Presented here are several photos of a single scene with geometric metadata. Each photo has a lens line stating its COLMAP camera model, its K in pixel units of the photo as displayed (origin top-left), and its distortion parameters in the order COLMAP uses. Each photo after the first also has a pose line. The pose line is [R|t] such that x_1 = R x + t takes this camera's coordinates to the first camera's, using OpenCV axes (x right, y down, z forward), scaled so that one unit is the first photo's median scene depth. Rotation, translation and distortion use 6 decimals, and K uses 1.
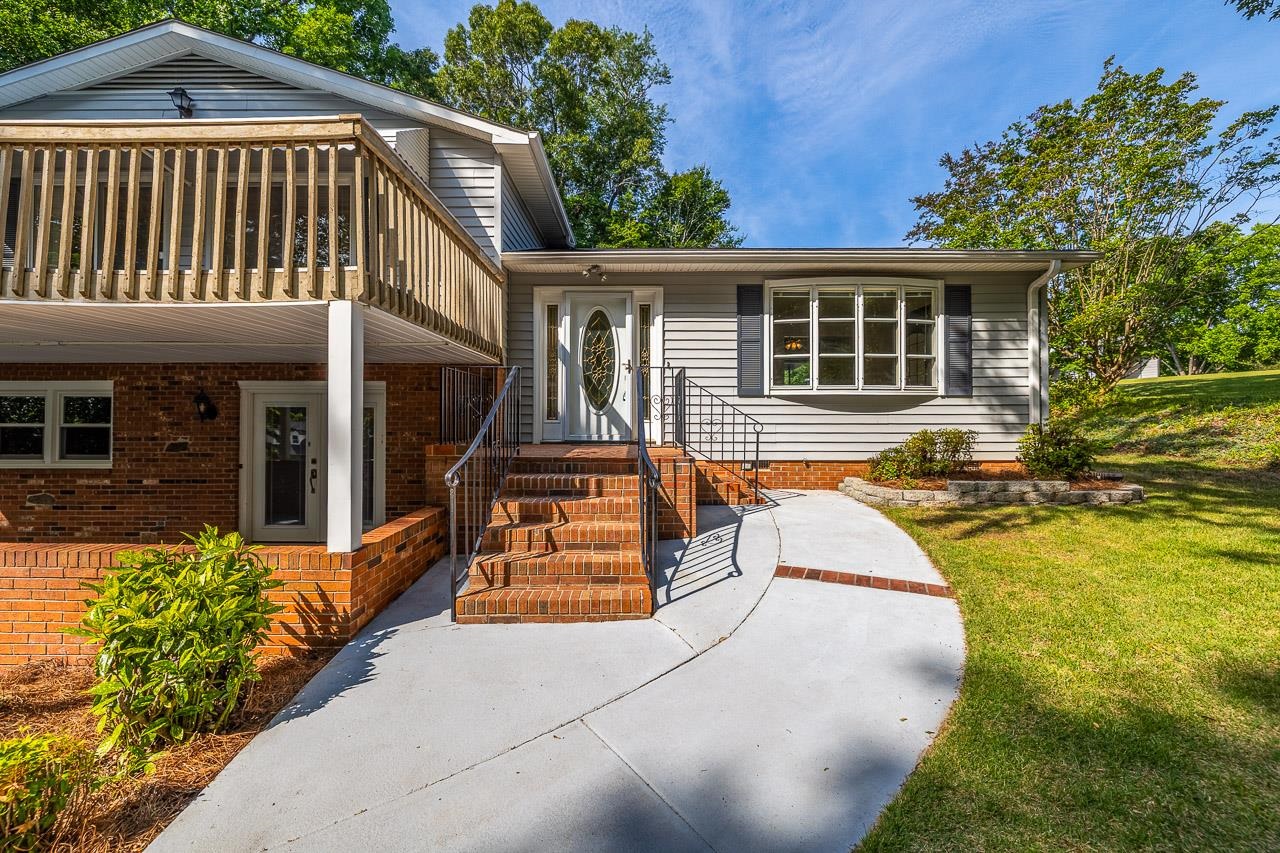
lens RADIAL K [[546.1, 0, 637.3], [0, 546.1, 412.5], [0, 0, 1]] dist [0.000106, -0.000043]
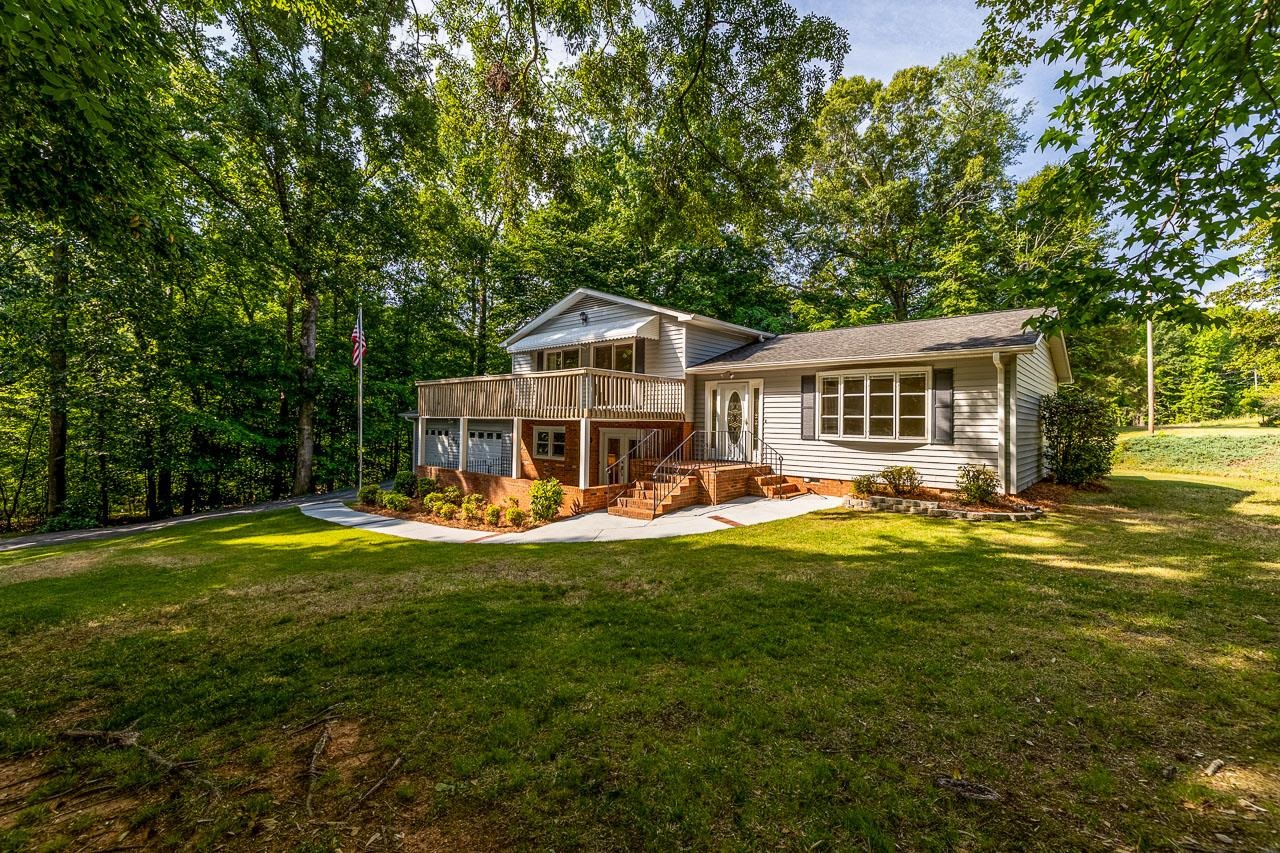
lens RADIAL K [[533.9, 0, 642.3], [0, 533.9, 414.5], [0, 0, 1]] dist [-0.000542, -0.000021]
pose [[0.747151, 0.000340, -0.664654, 0.941515], [-0.006221, 0.999960, -0.006481, -0.095987], [0.664625, 0.008977, 0.747123, -0.614109]]
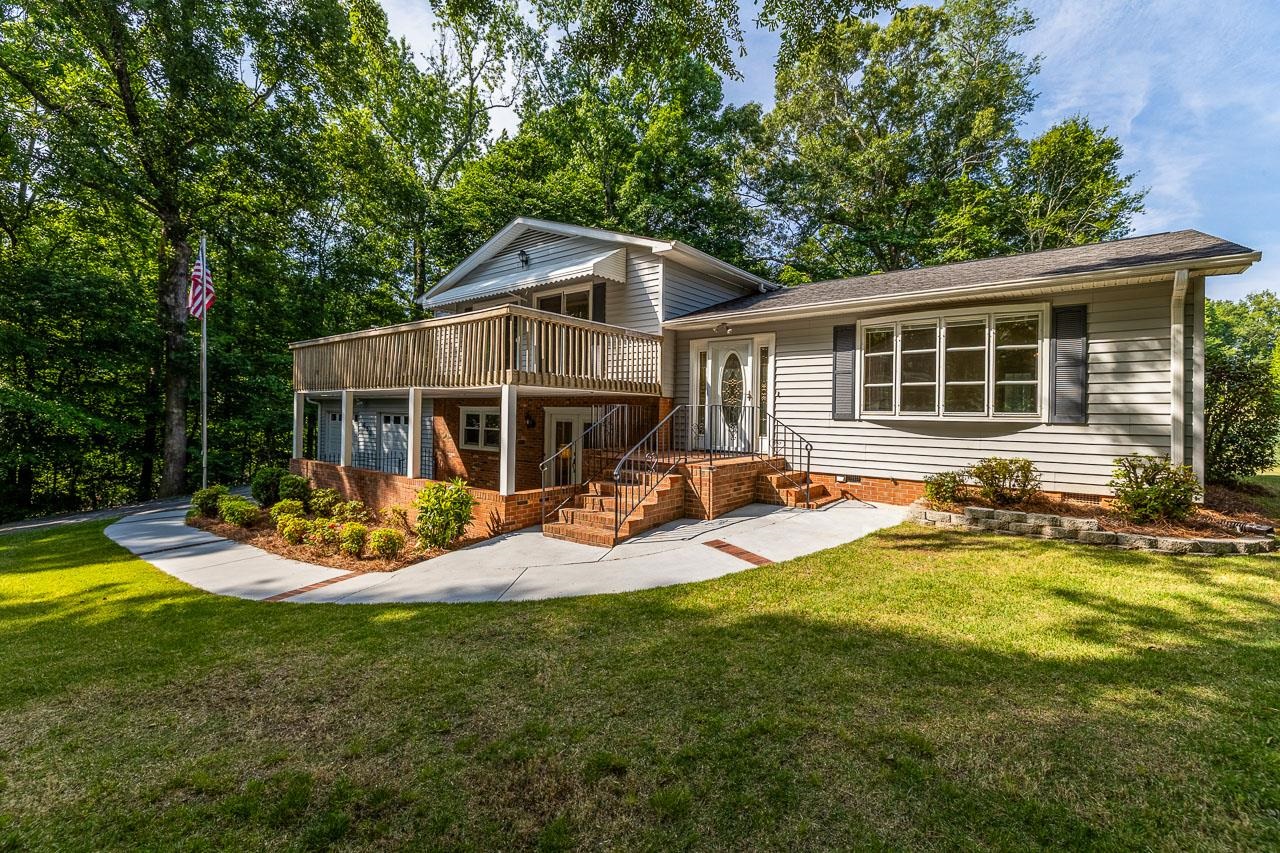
lens RADIAL K [[546.1, 0, 637.3], [0, 546.1, 412.5], [0, 0, 1]] dist [0.000106, -0.000043]
pose [[0.779386, 0.009582, -0.626470, 0.599984], [-0.008319, 0.999953, 0.004946, -0.048091], [0.626488, 0.001356, 0.779430, -0.195944]]
